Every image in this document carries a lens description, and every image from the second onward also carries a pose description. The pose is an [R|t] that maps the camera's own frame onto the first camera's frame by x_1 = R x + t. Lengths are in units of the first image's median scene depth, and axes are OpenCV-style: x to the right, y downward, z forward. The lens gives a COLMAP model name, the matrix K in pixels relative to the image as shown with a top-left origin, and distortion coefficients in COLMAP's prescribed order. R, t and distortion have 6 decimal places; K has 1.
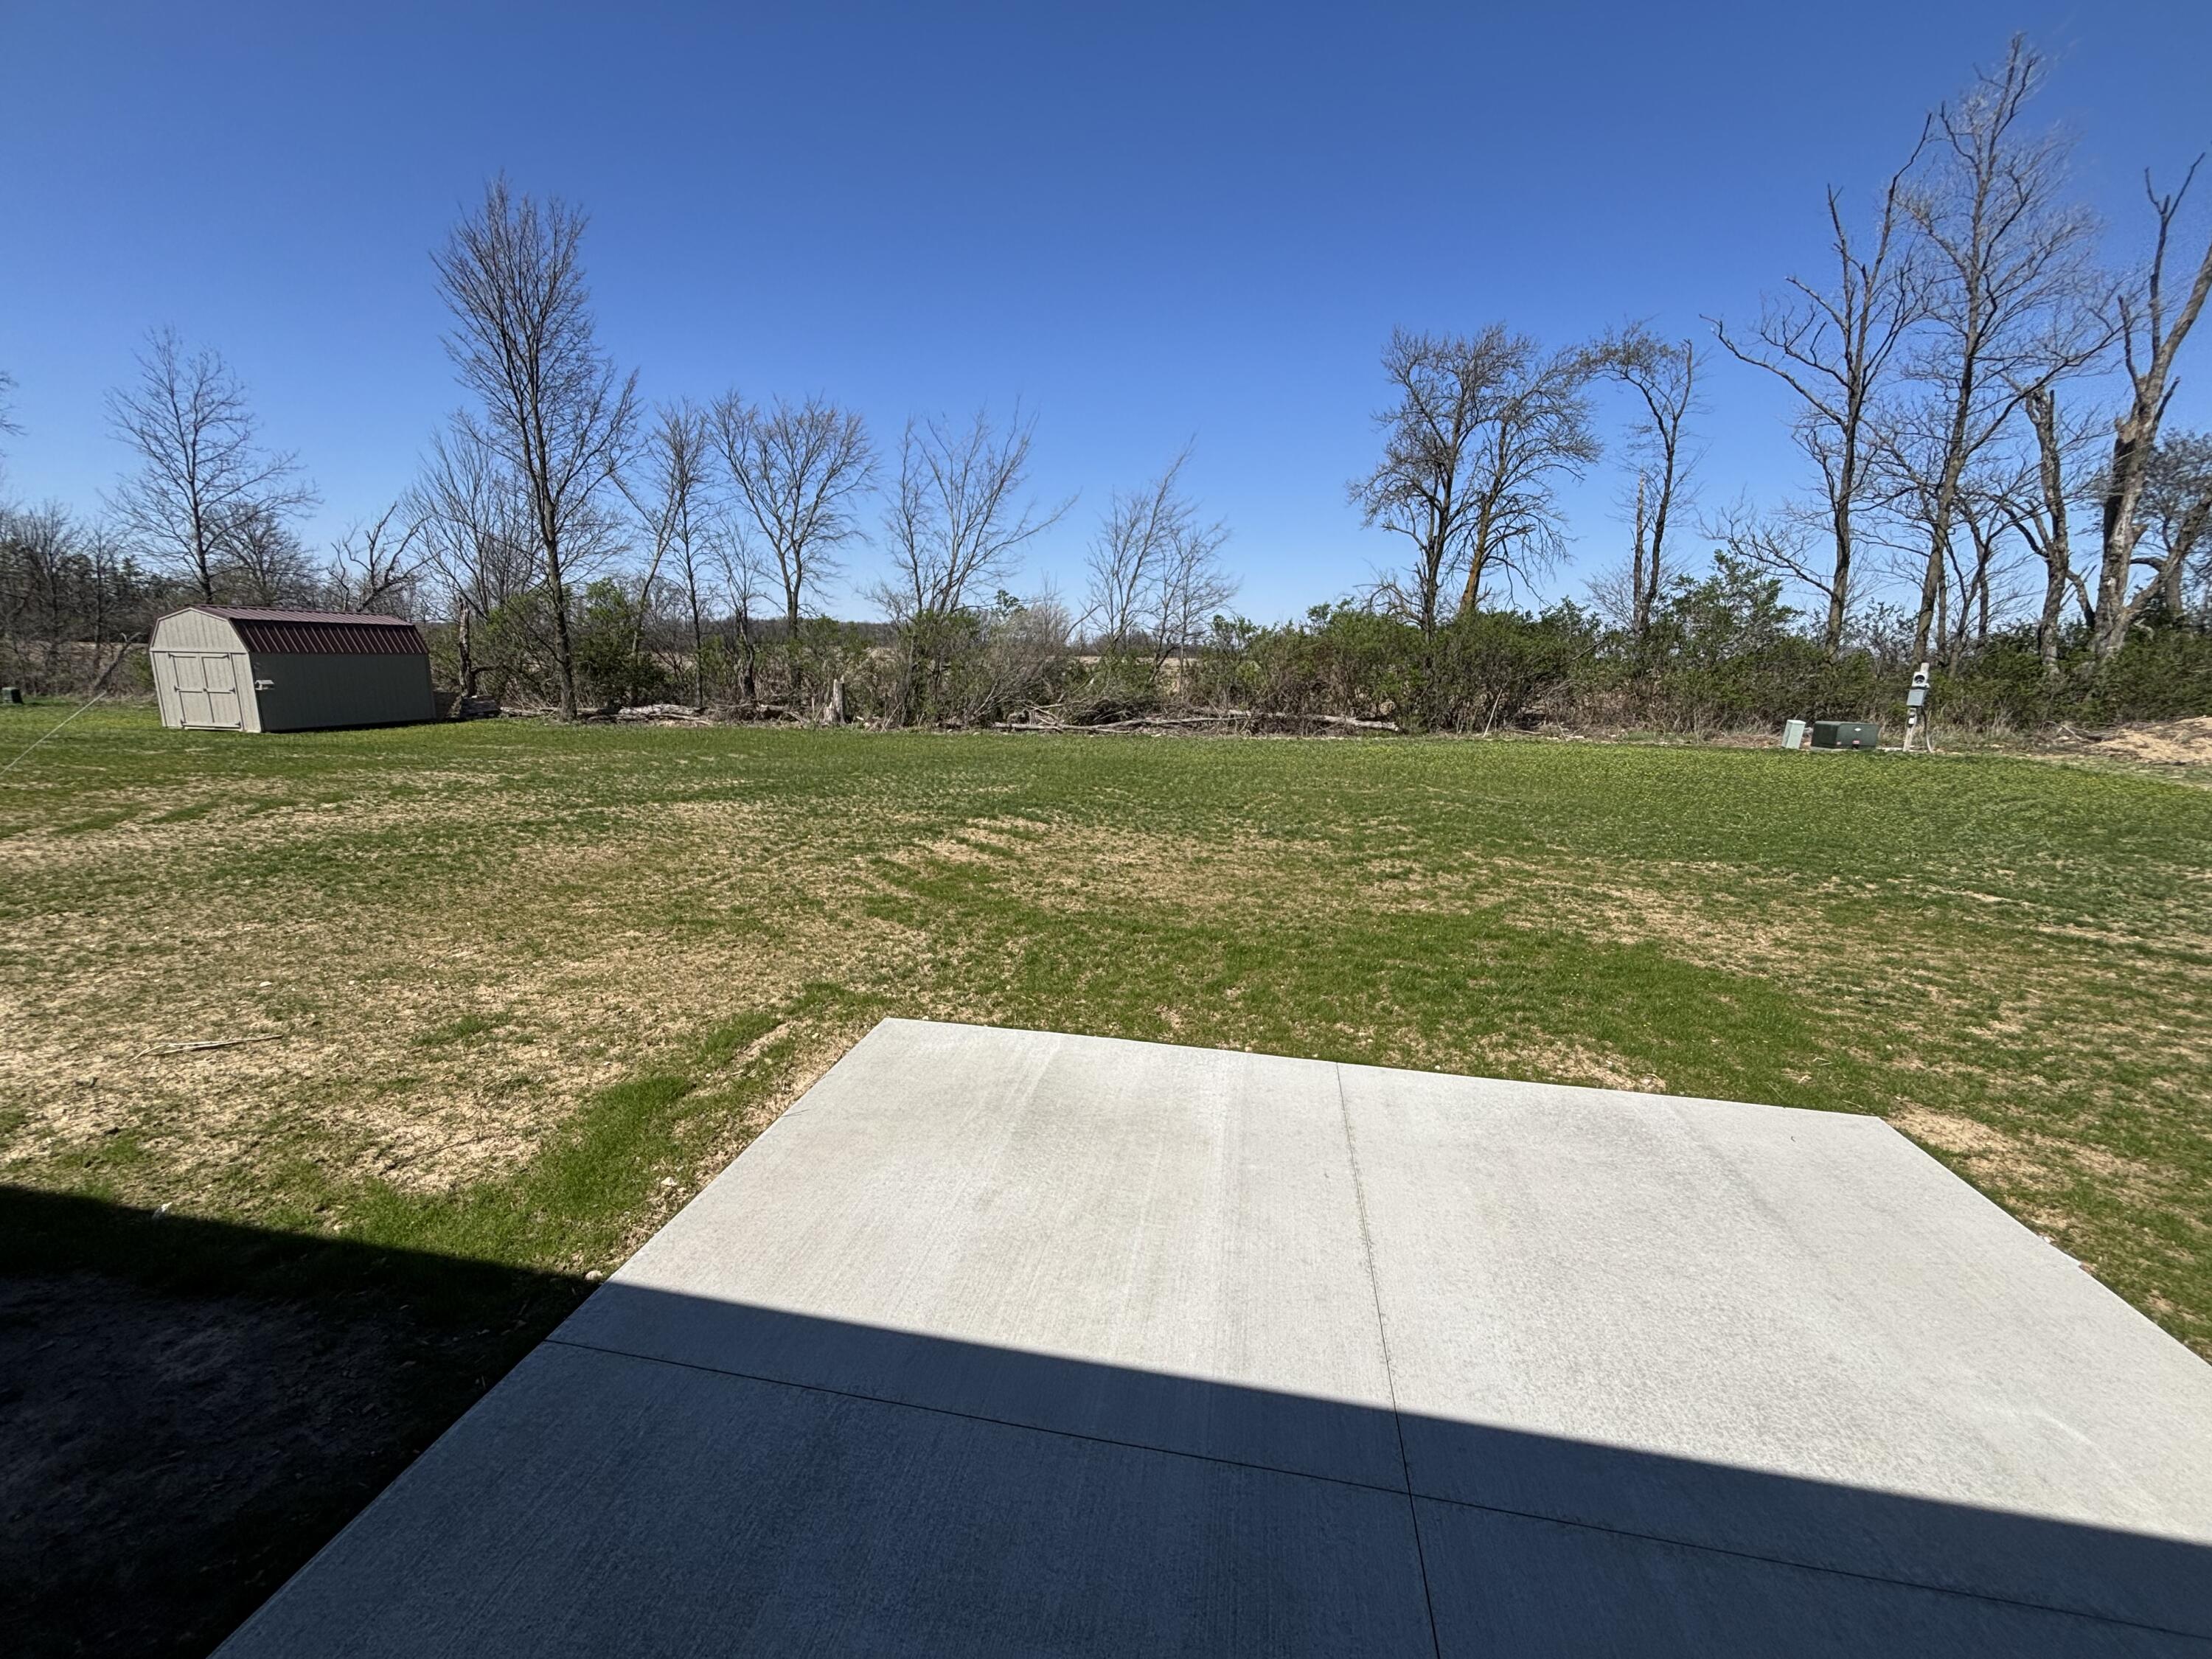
lens RADIAL K [[892.4, 0, 1107.3], [0, 892.4, 826.9], [0, 0, 1]] dist [0.002106, -0.000238]
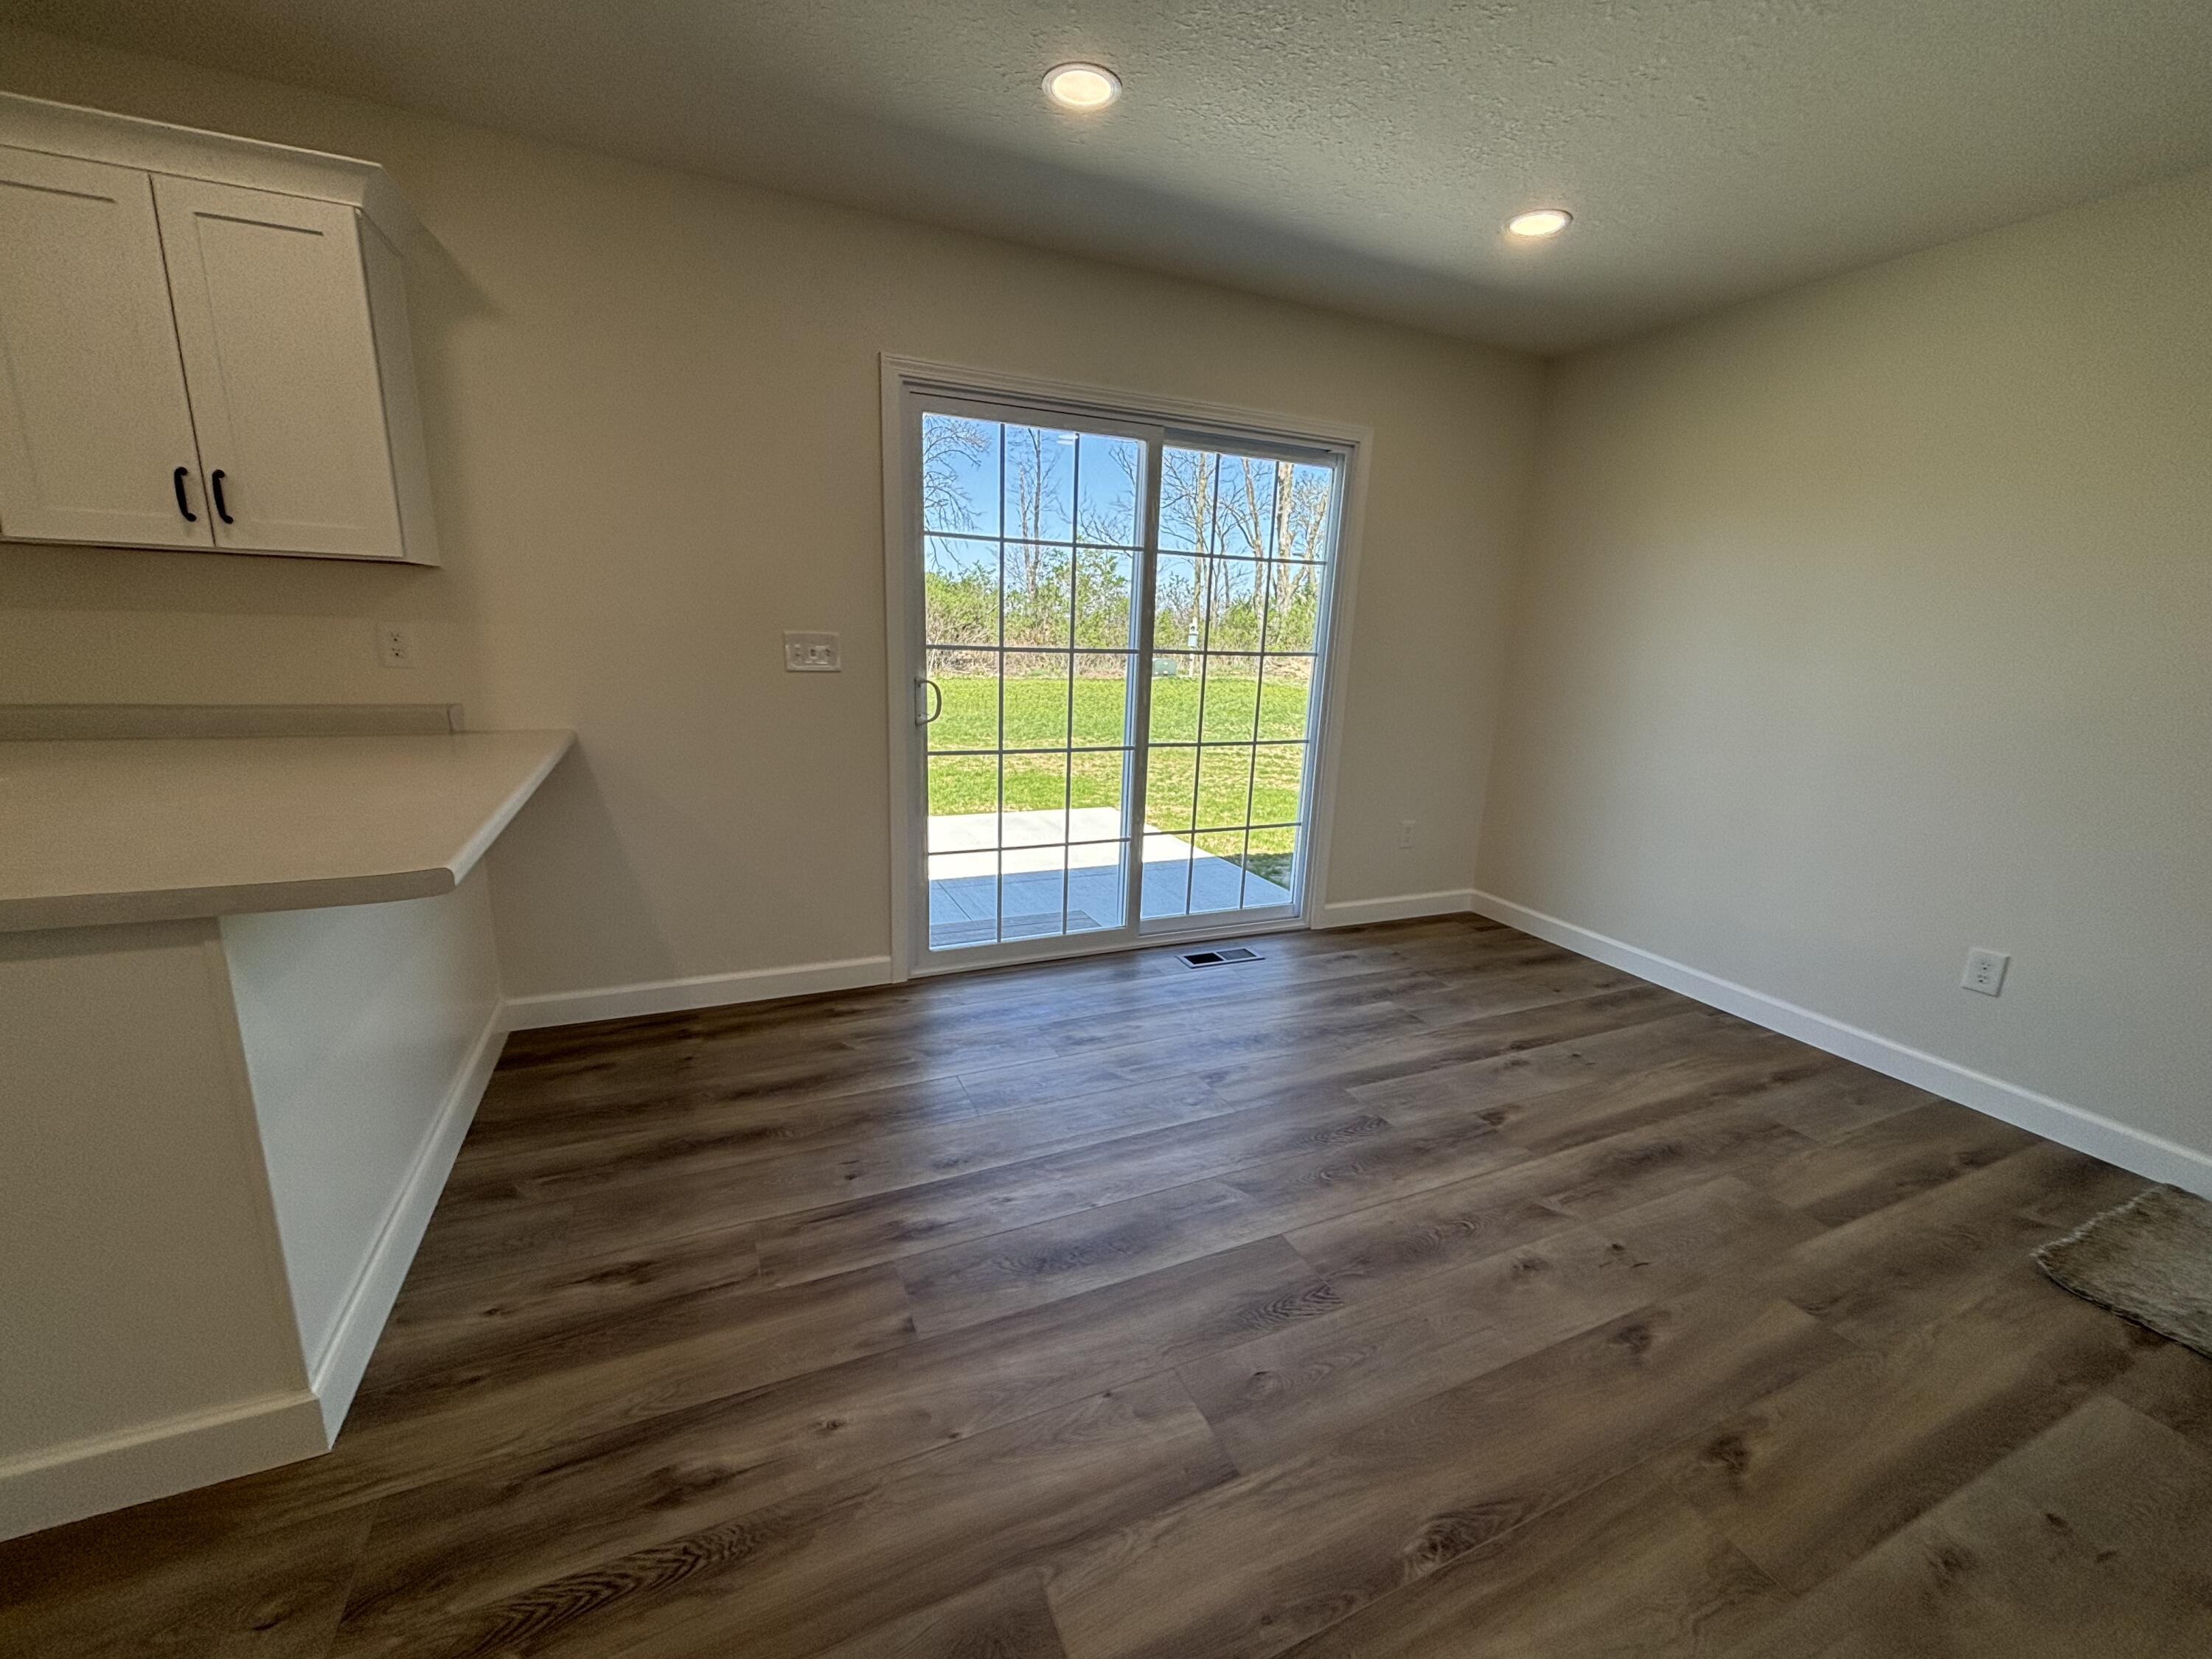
lens RADIAL K [[892.4, 0, 1091.4], [0, 892.4, 840.8], [0, 0, 1]] dist [0.002106, -0.000238]
pose [[0.835644, -0.127950, 0.534161, -0.067846], [0.092834, 0.991399, 0.092244, 0.027544], [-0.541369, -0.027495, 0.840335, -0.144130]]
